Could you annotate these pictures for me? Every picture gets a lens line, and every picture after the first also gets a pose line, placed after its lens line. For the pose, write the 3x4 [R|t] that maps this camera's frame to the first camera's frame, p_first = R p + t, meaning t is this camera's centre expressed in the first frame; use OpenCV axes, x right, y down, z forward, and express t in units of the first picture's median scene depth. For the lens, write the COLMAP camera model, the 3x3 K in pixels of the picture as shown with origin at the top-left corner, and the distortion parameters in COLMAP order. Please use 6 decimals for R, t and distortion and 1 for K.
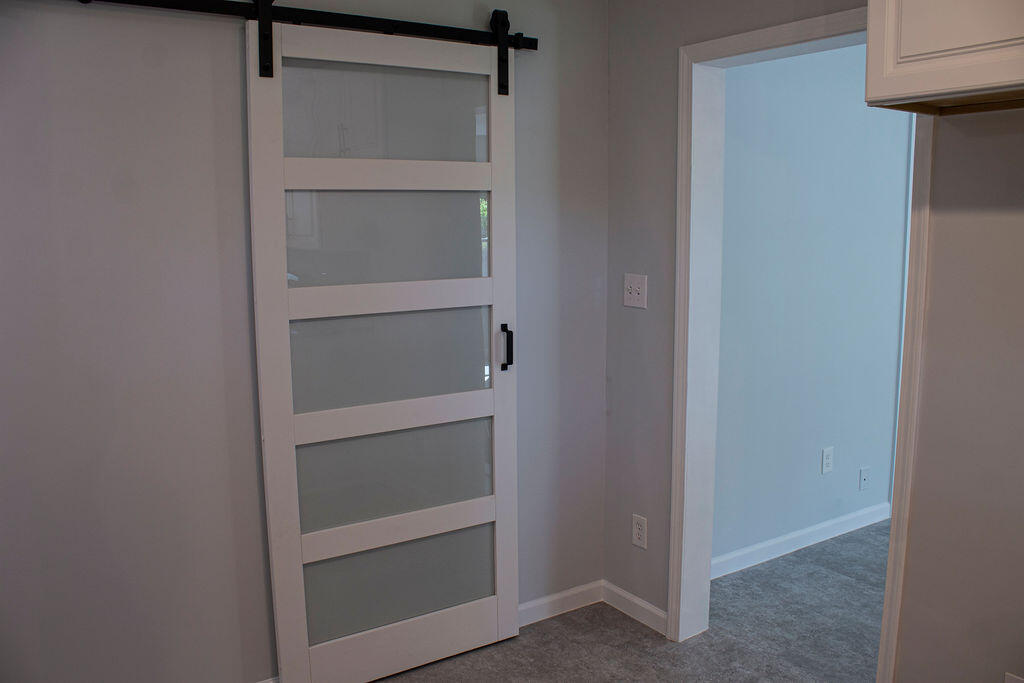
lens RADIAL K [[858.7, 0, 512.0], [0, 858.7, 341.5], [0, 0, 1]] dist [-0.151827, 0.142338]
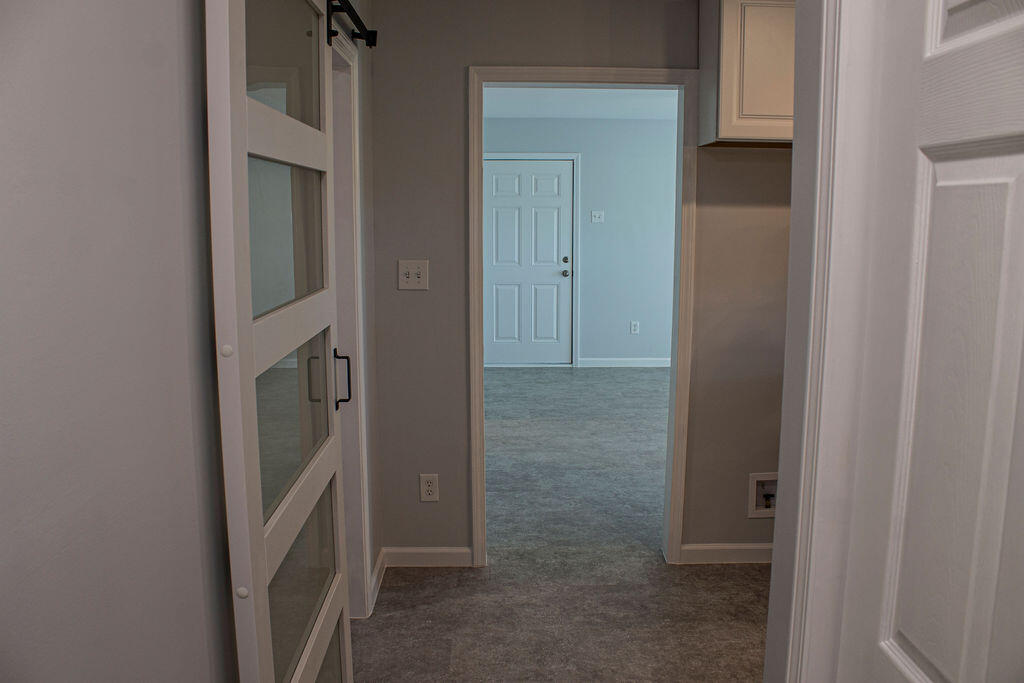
lens RADIAL K [[865.2, 0, 512.0], [0, 865.2, 341.5], [0, 0, 1]] dist [-0.186677, 0.141417]
pose [[0.529121, -0.122224, 0.839697, -0.757891], [0.116482, 0.990666, 0.070800, -0.038317], [-0.840513, 0.060348, 0.538420, 0.297677]]
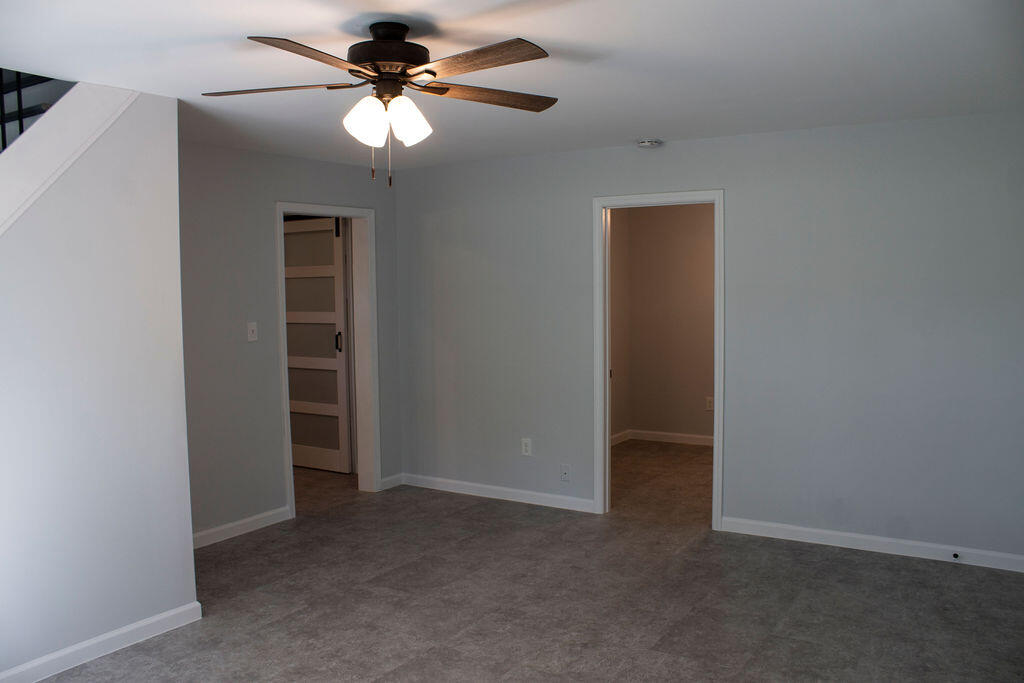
lens RADIAL K [[865.2, 0, 512.0], [0, 865.2, 341.5], [0, 0, 1]] dist [-0.186677, 0.141417]
pose [[0.413325, 0.063542, -0.908364, 2.239157], [-0.117748, 0.992917, 0.015879, -0.083937], [0.902938, 0.100395, 0.417879, 0.421072]]
